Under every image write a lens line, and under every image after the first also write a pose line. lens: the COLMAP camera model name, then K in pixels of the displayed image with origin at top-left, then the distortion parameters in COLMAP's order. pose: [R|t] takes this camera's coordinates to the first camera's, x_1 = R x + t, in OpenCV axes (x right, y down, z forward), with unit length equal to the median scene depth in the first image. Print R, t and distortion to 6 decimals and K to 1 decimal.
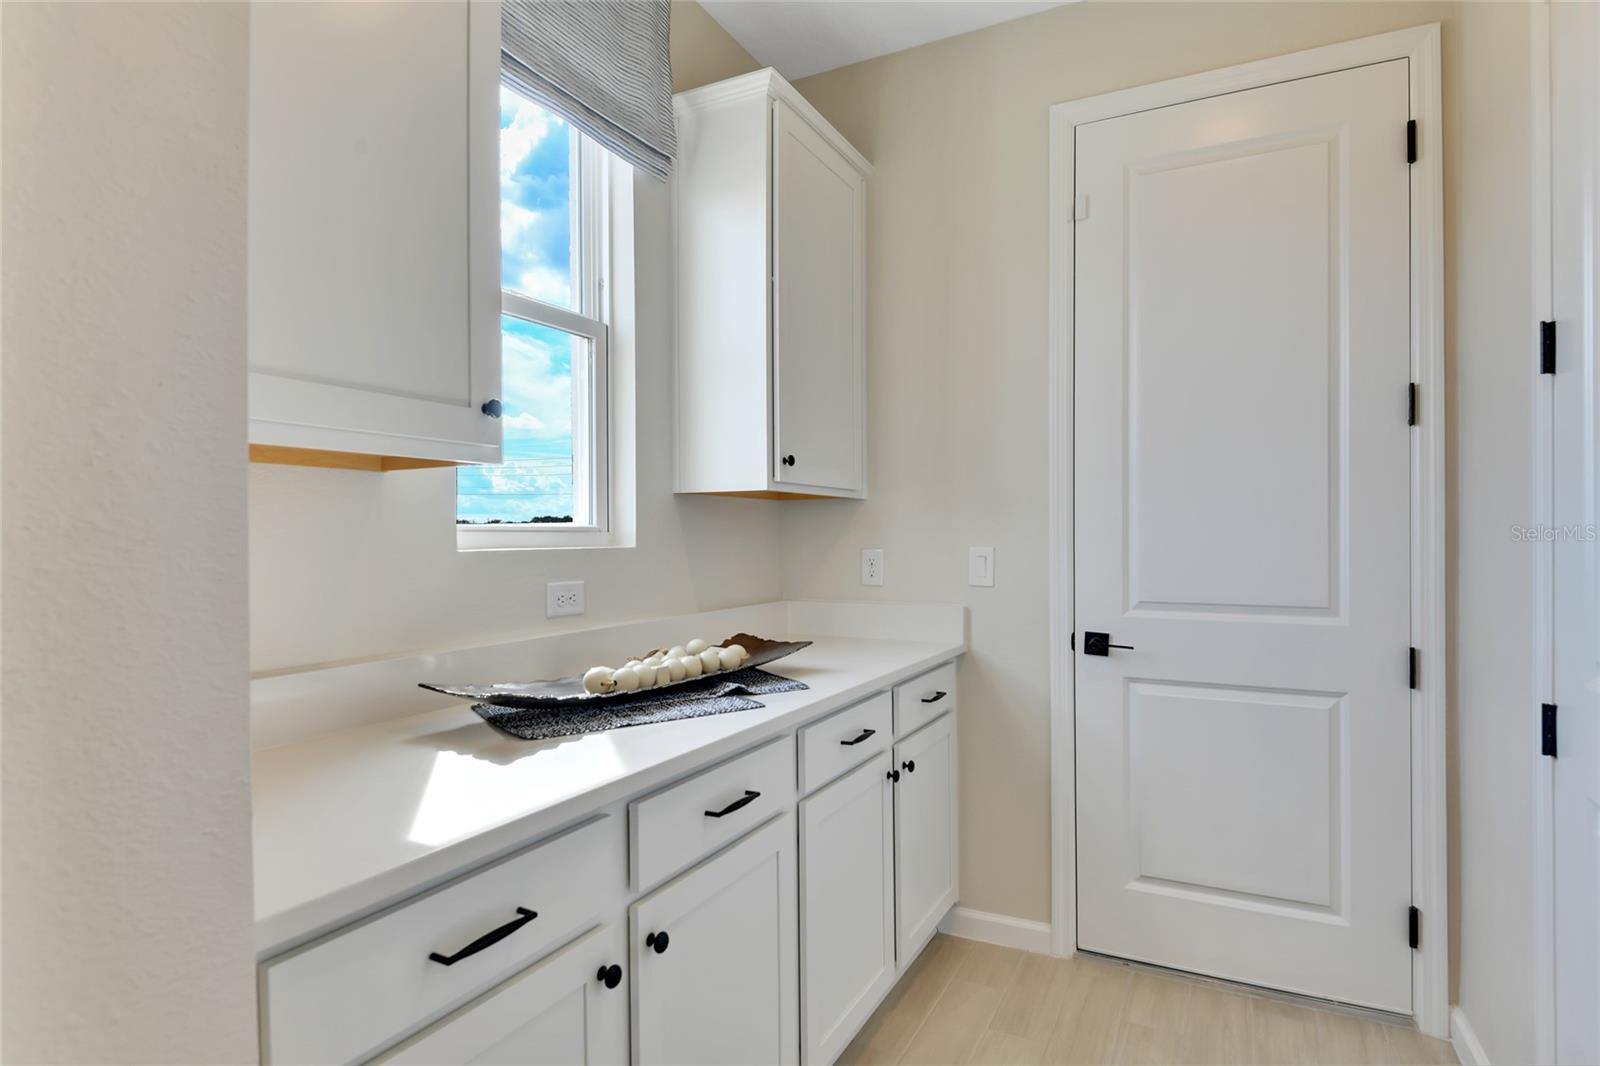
lens RADIAL K [[824.6, 0, 800.0], [0, 824.6, 533.0], [0, 0, 1]] dist [0.028799, 0.000103]
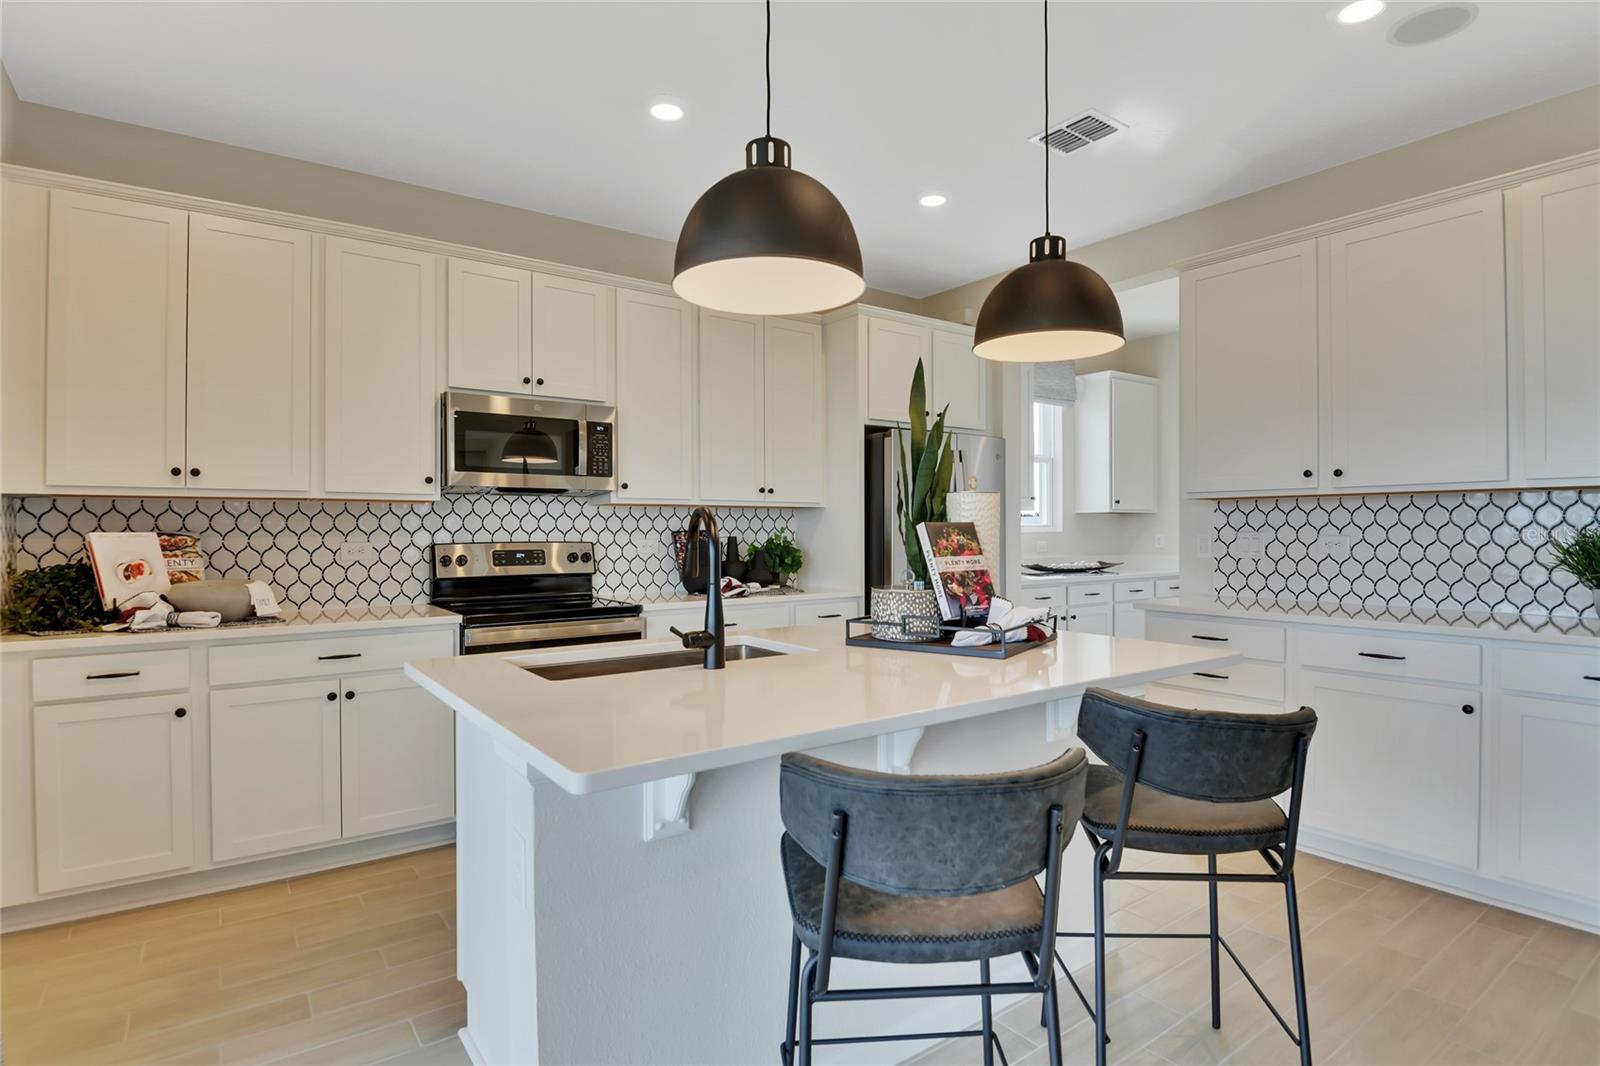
lens RADIAL K [[824.6, 0, 800.0], [0, 824.6, 533.0], [0, 0, 1]] dist [0.028799, 0.000103]
pose [[0.896664, 0.003788, -0.442696, 0.268908], [-0.001560, 0.999984, 0.005396, 0.005720], [0.442709, -0.004148, 0.896656, -2.041977]]
